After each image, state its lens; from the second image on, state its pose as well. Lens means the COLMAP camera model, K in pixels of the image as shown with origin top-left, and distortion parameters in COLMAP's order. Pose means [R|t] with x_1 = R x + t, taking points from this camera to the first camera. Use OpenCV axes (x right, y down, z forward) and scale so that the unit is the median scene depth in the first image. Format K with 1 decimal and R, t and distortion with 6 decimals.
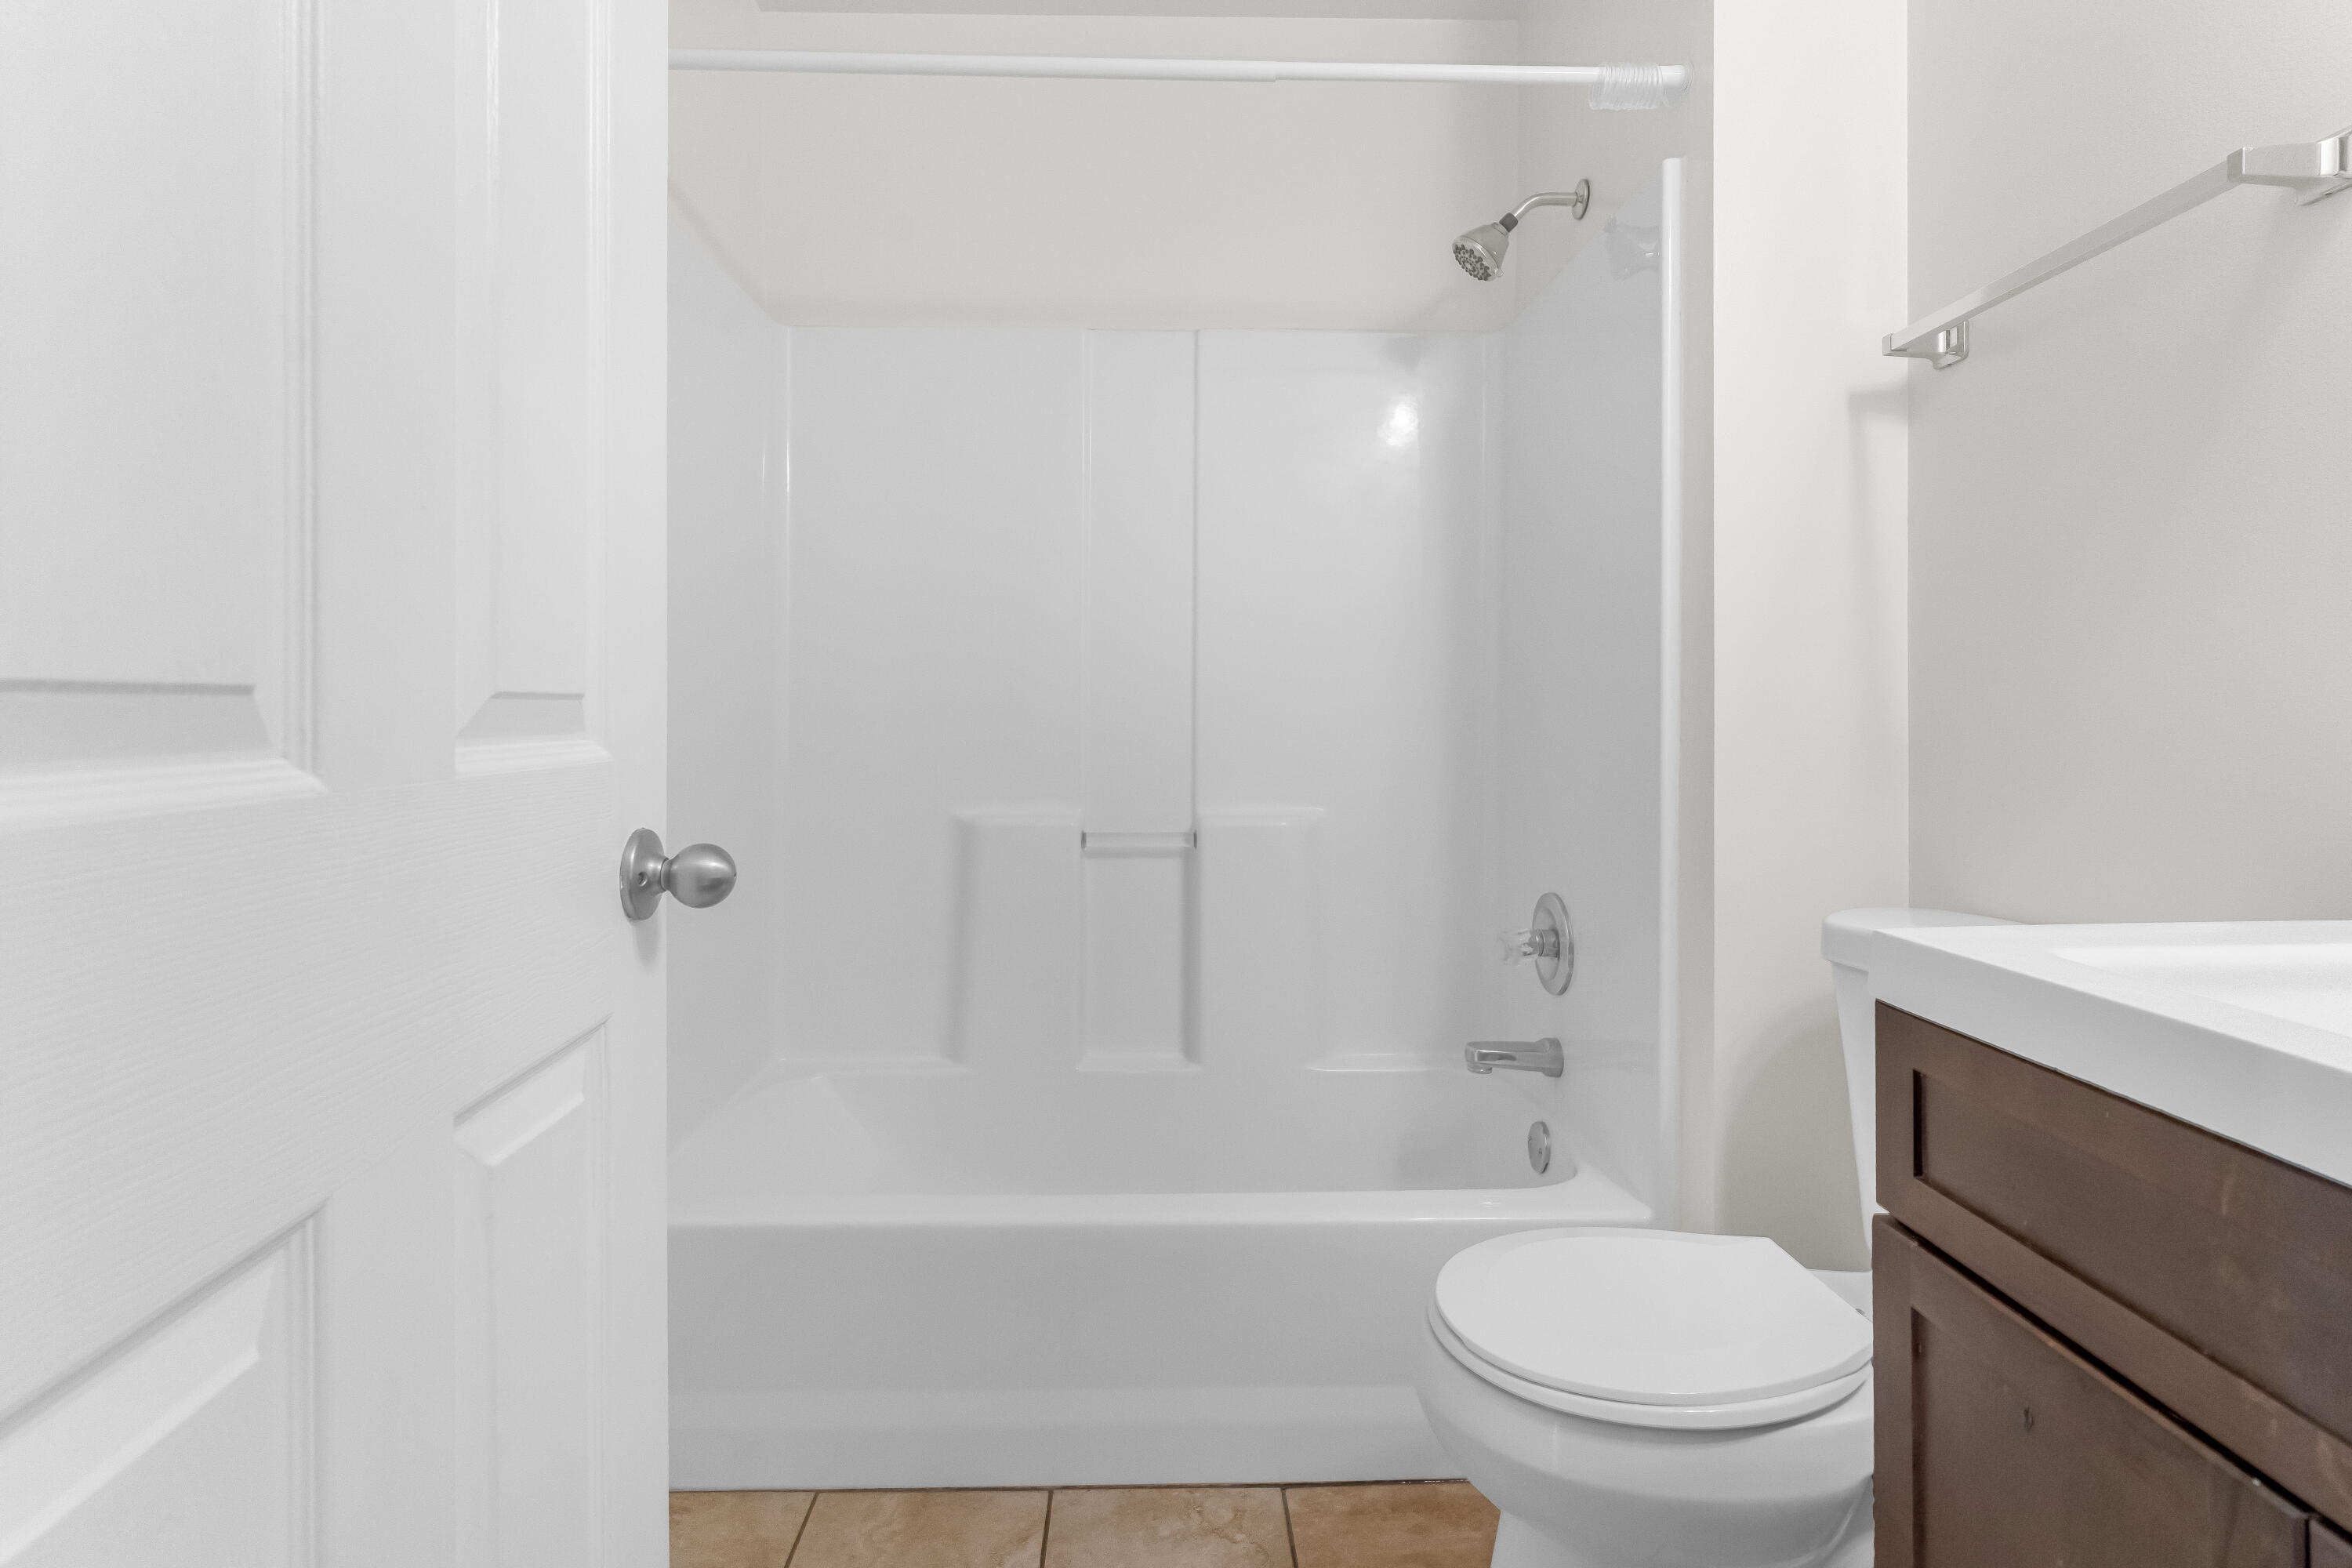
lens RADIAL K [[1134.8, 0, 1177.6], [0, 1134.8, 714.4], [0, 0, 1]] dist [0.002008, 0.000592]
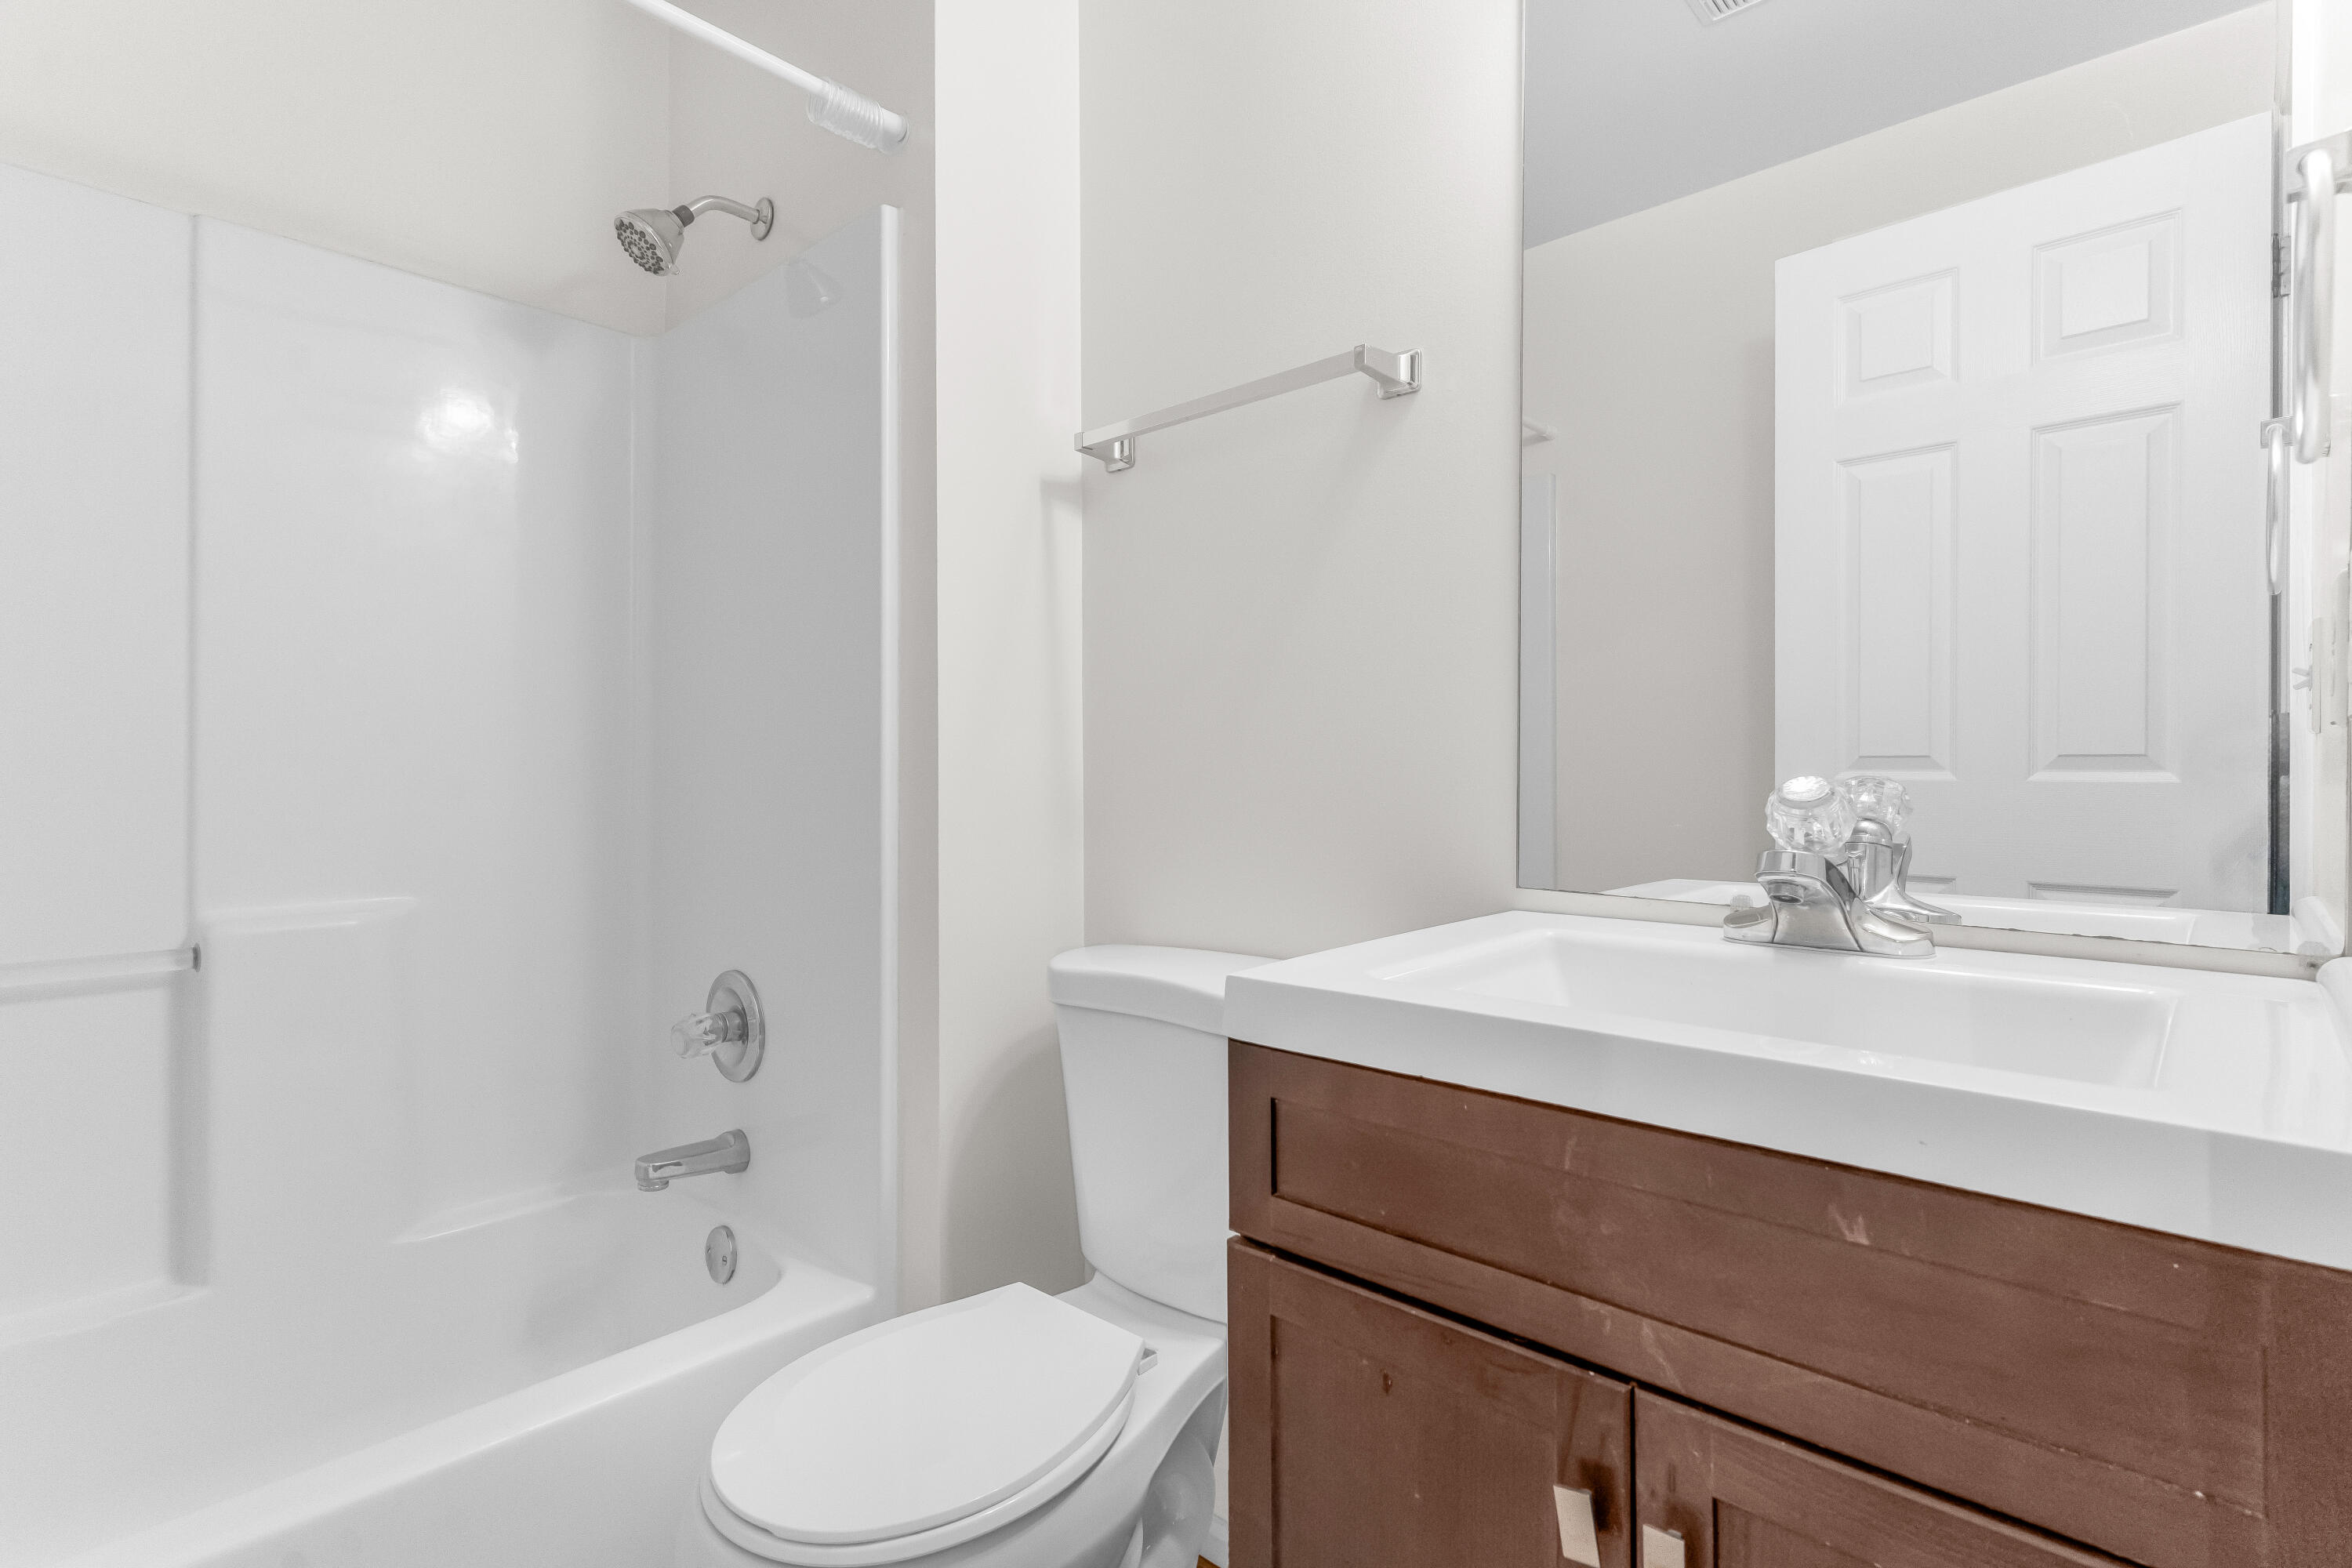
lens RADIAL K [[1130.2, 0, 1181.2], [0, 1130.2, 770.2], [0, 0, 1]] dist [0.002838, 0.000013]
pose [[0.694322, -0.000371, 0.719664, -0.096371], [0.002170, 0.999996, -0.001577, -0.000821], [-0.719661, 0.002656, 0.694320, 0.149874]]
